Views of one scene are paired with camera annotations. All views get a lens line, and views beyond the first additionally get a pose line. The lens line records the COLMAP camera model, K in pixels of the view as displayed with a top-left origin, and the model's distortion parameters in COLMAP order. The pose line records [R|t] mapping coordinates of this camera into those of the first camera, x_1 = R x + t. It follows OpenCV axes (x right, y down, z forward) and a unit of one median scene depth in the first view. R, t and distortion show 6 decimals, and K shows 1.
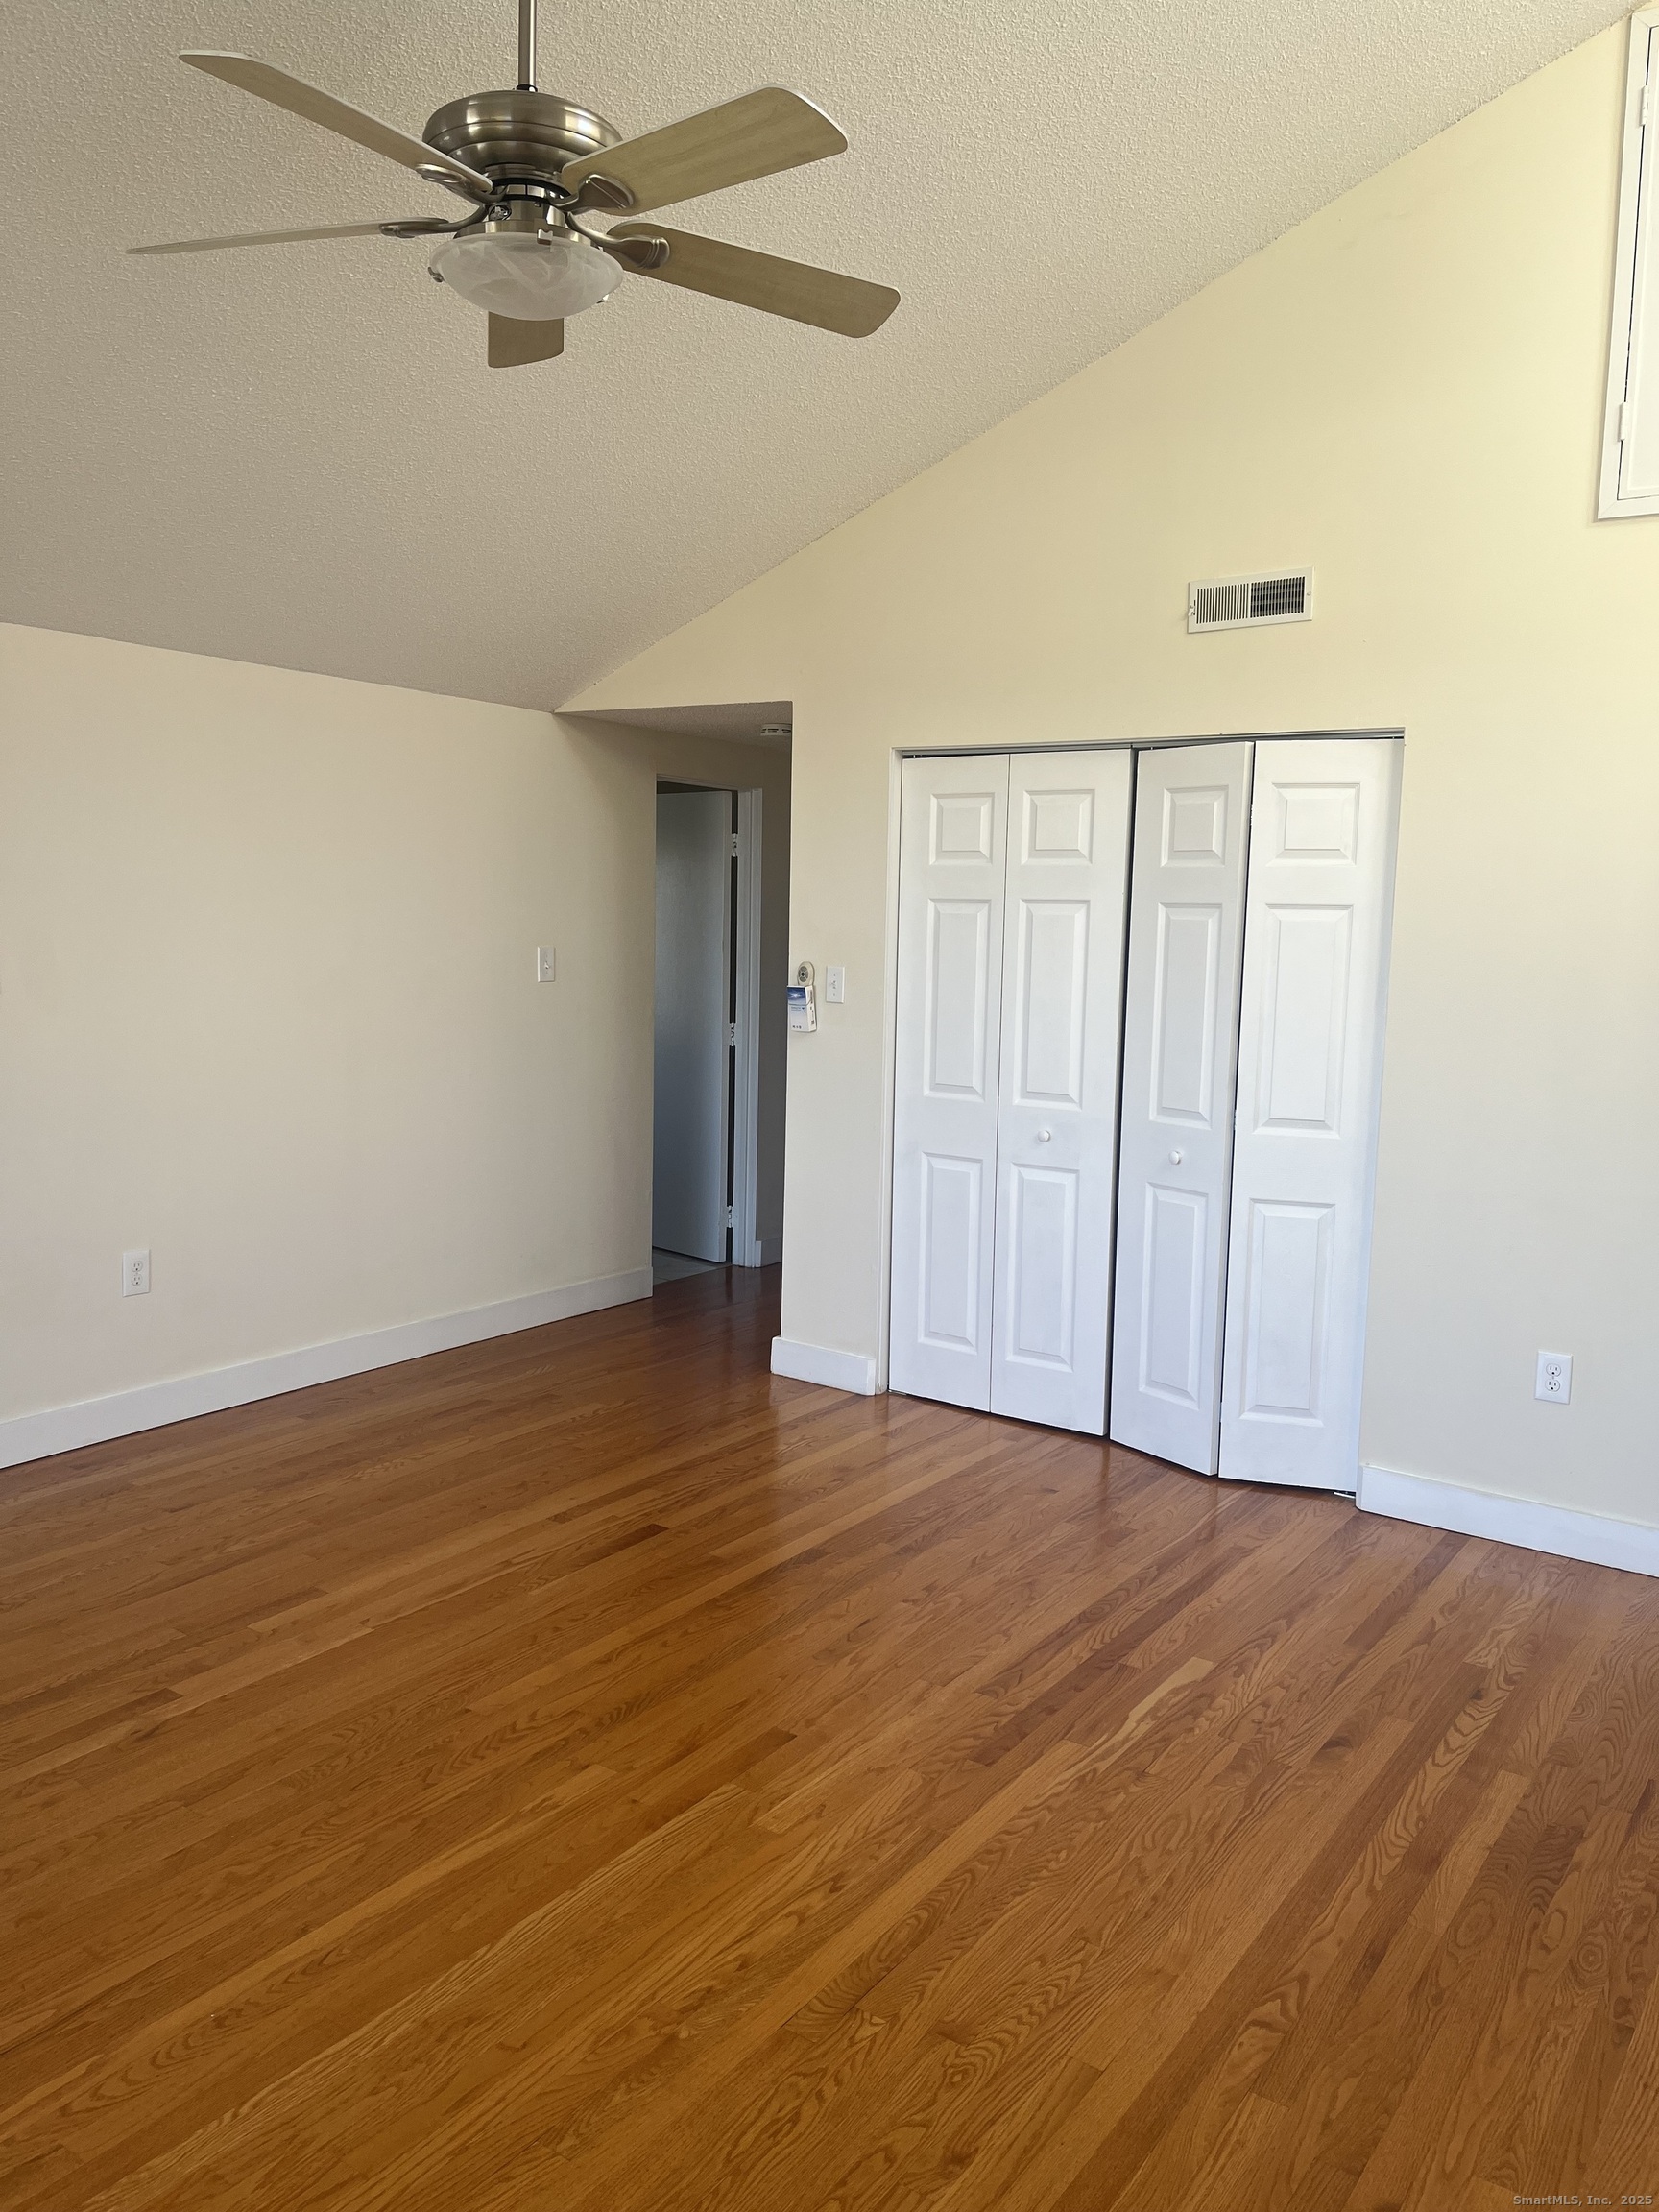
lens RADIAL K [[1673.3, 0, 829.5], [0, 1673.3, 1106.0], [0, 0, 1]] dist [0.056299, -0.087286]
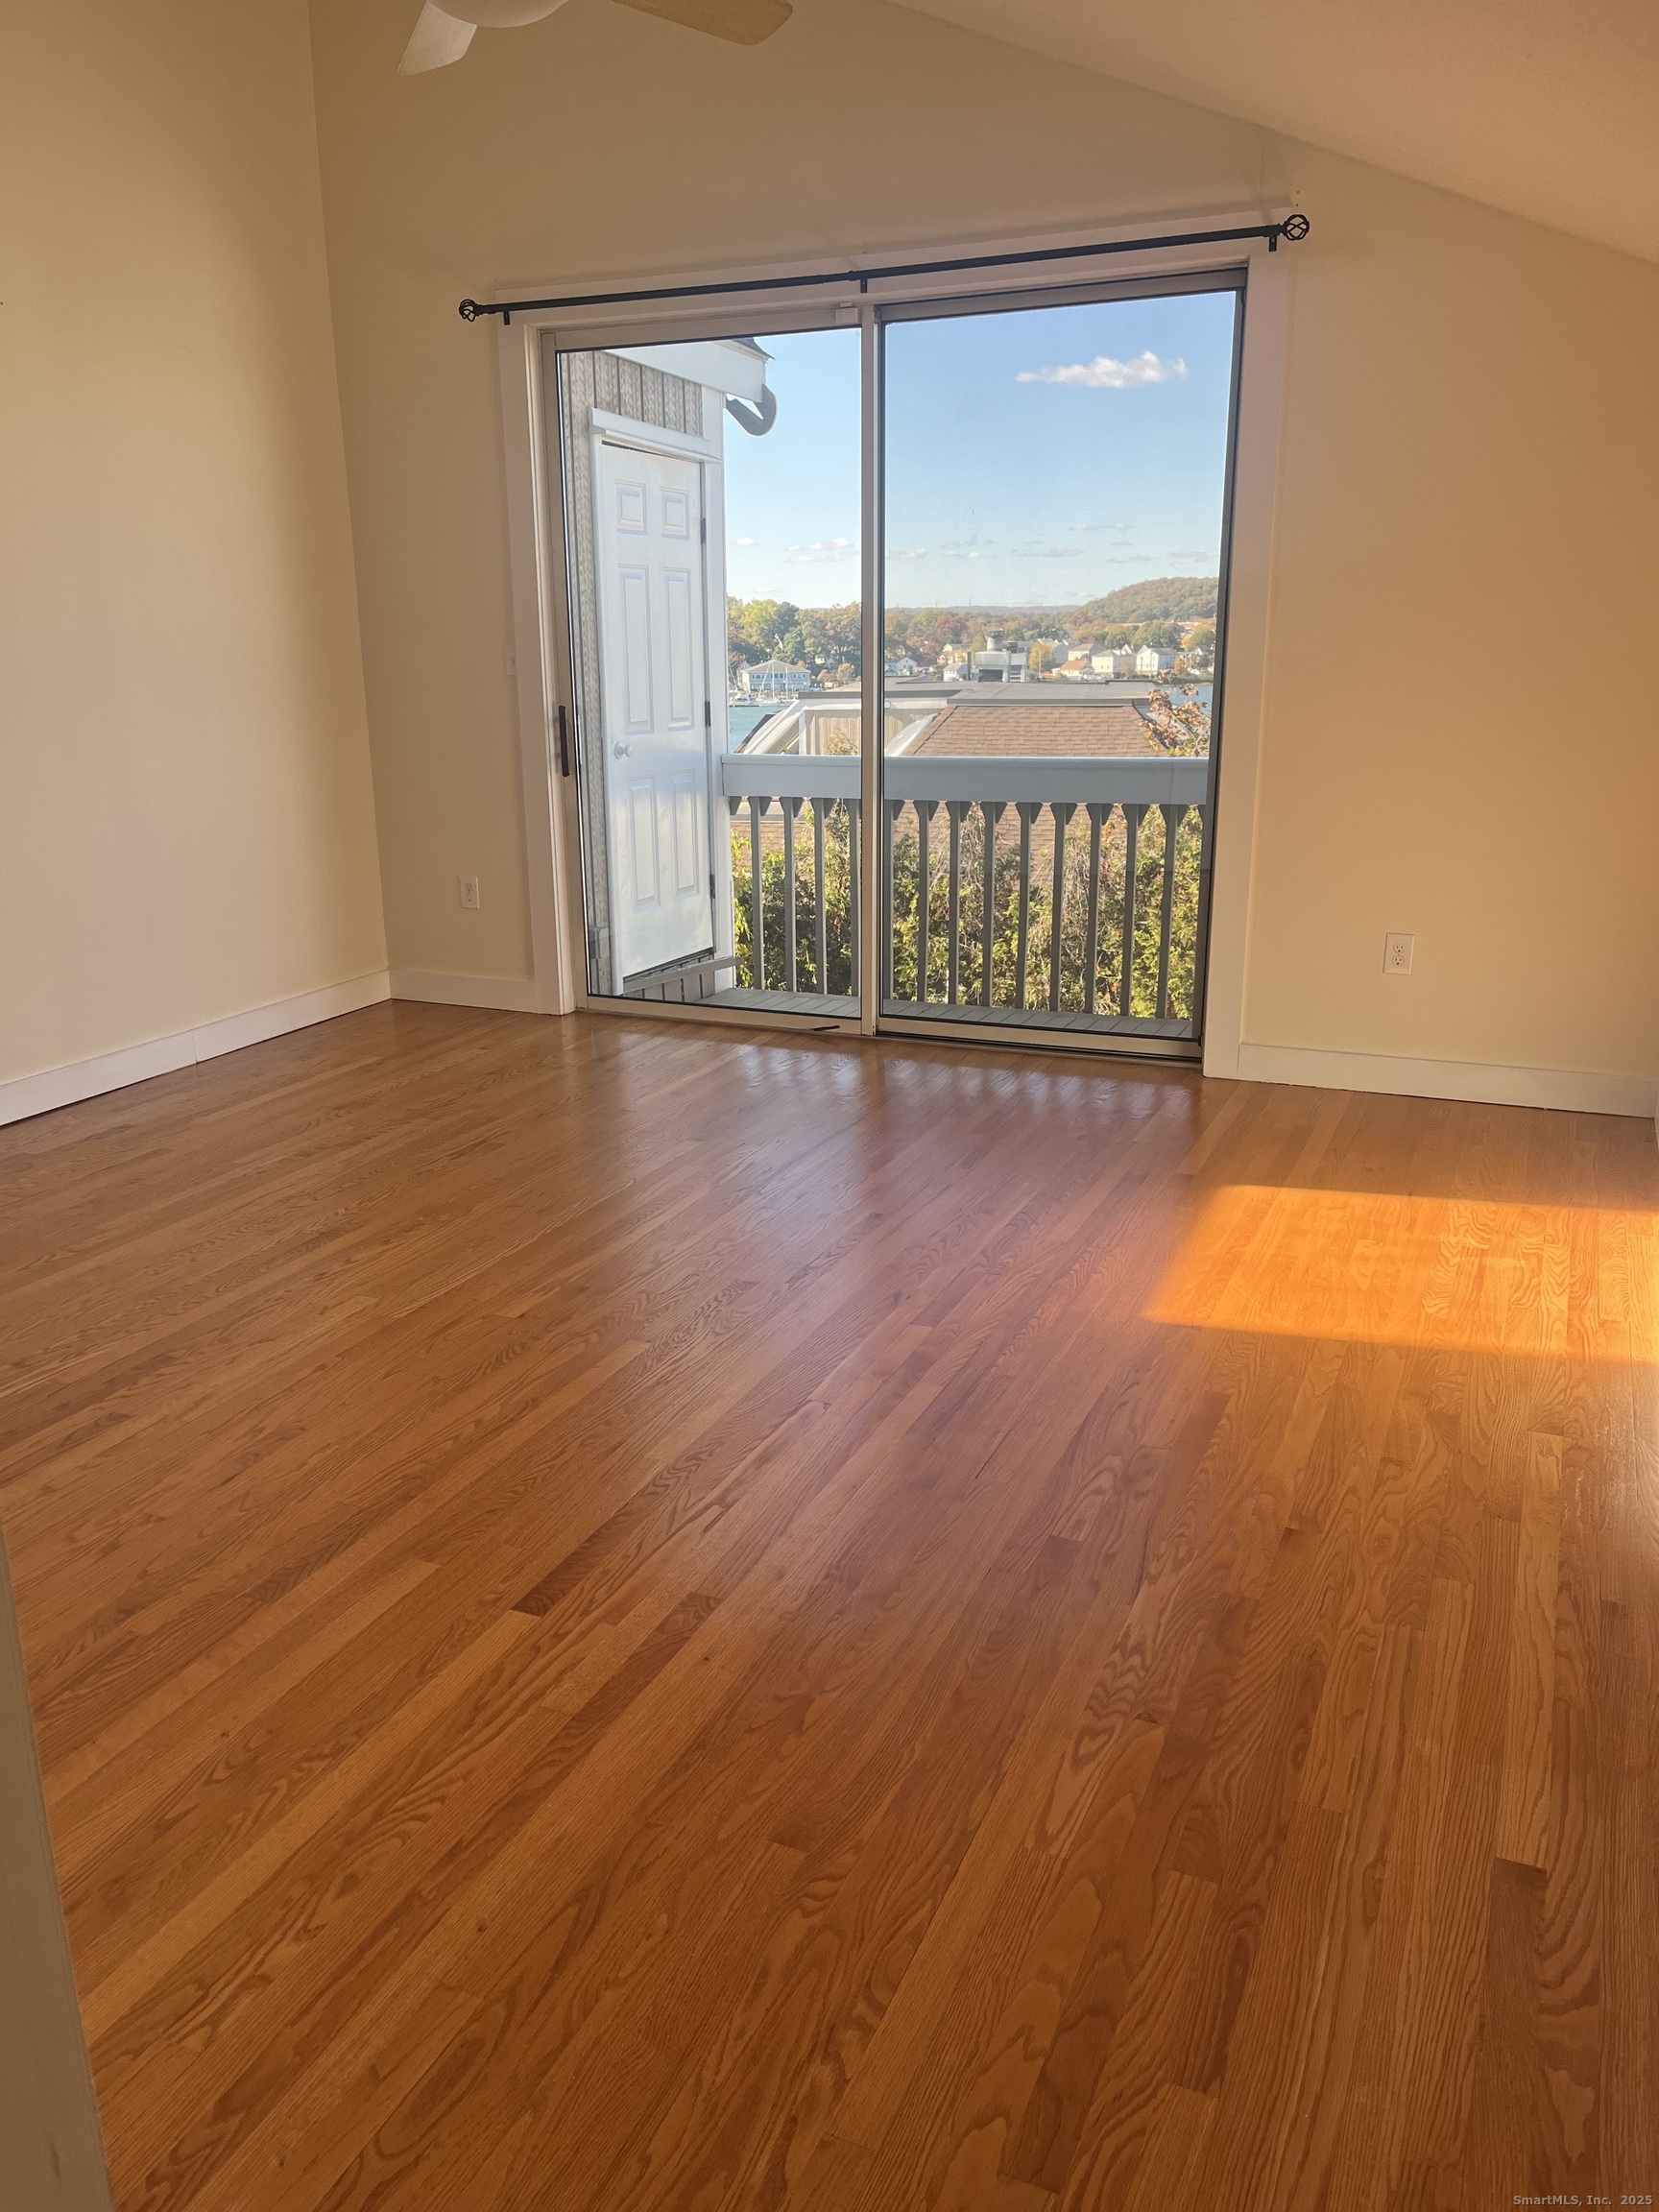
lens RADIAL K [[1656.5, 0, 811.1], [0, 1656.5, 1103.8], [0, 0, 1]] dist [0.090137, -0.112195]
pose [[-0.982075, 0.041905, -0.183775, -0.116442], [-0.031492, 0.924795, 0.379161, -0.176704], [0.185843, 0.378152, -0.906898, 1.774519]]
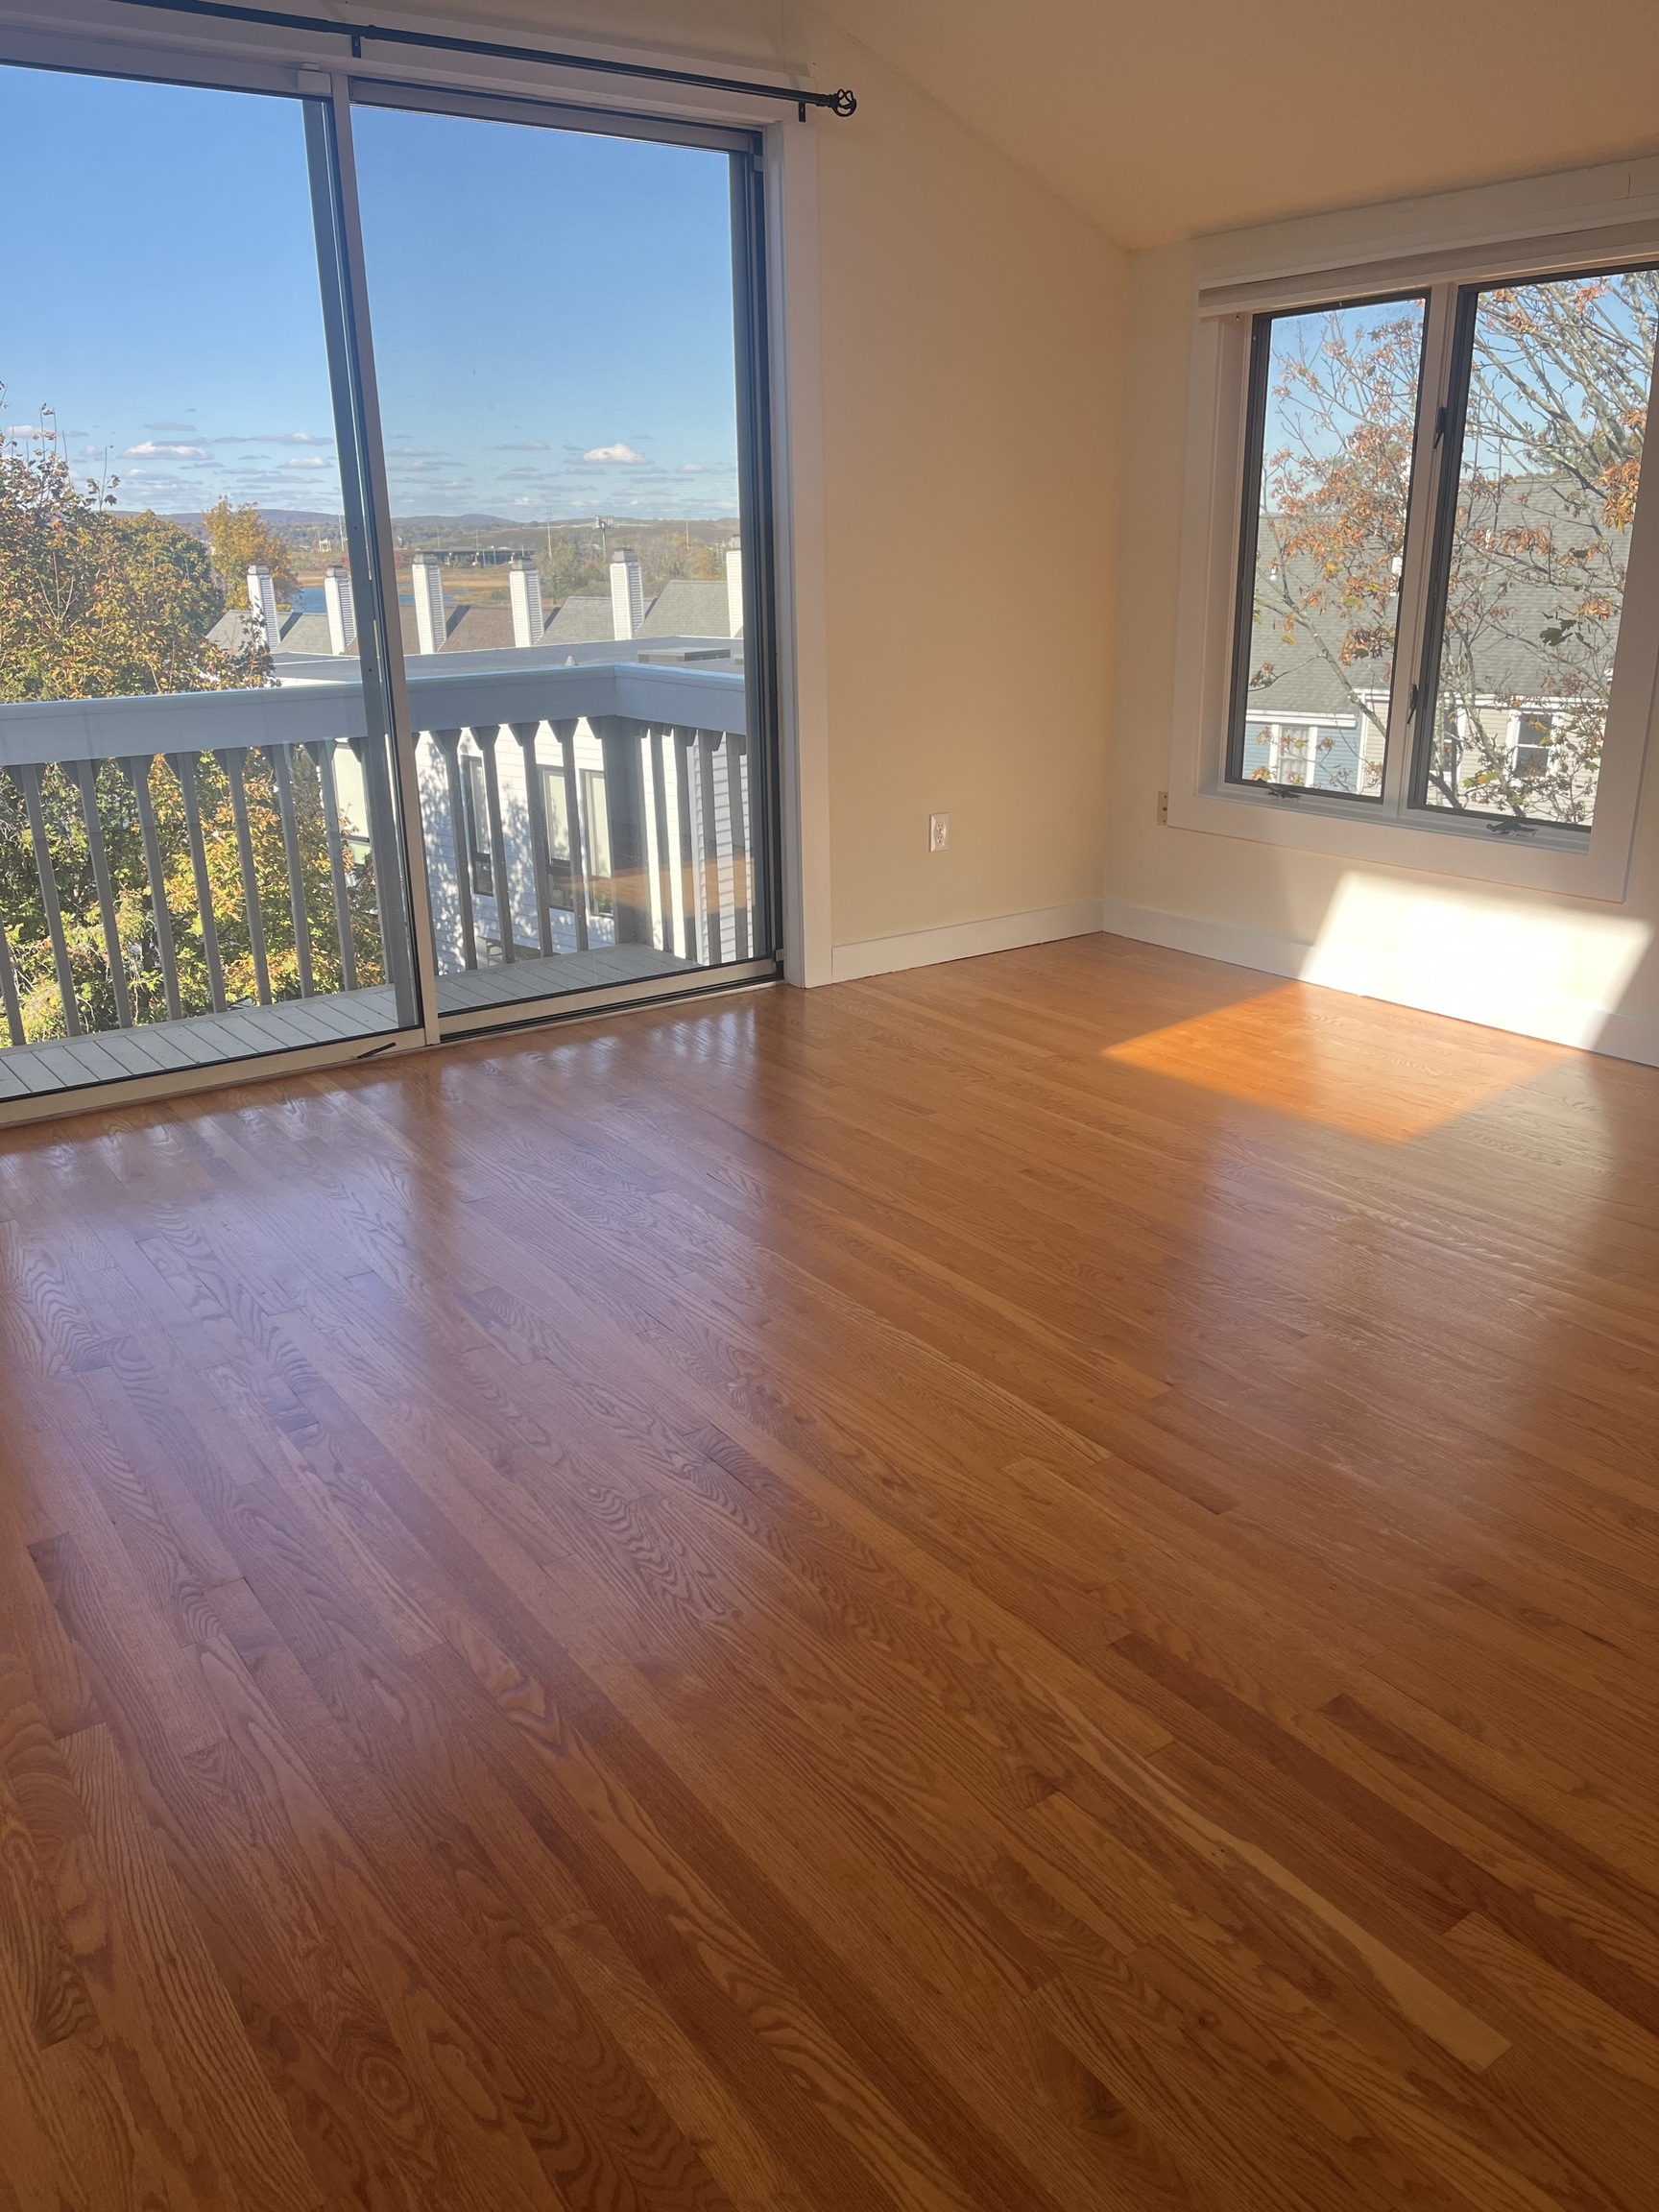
lens RADIAL K [[1656.5, 0, 811.1], [0, 1656.5, 1103.8], [0, 0, 1]] dist [0.090137, -0.112195]
pose [[-0.343457, 0.286515, -0.894397, 0.615849], [-0.106368, 0.934334, 0.340155, -0.043811], [0.933126, 0.211964, -0.290427, 0.905349]]
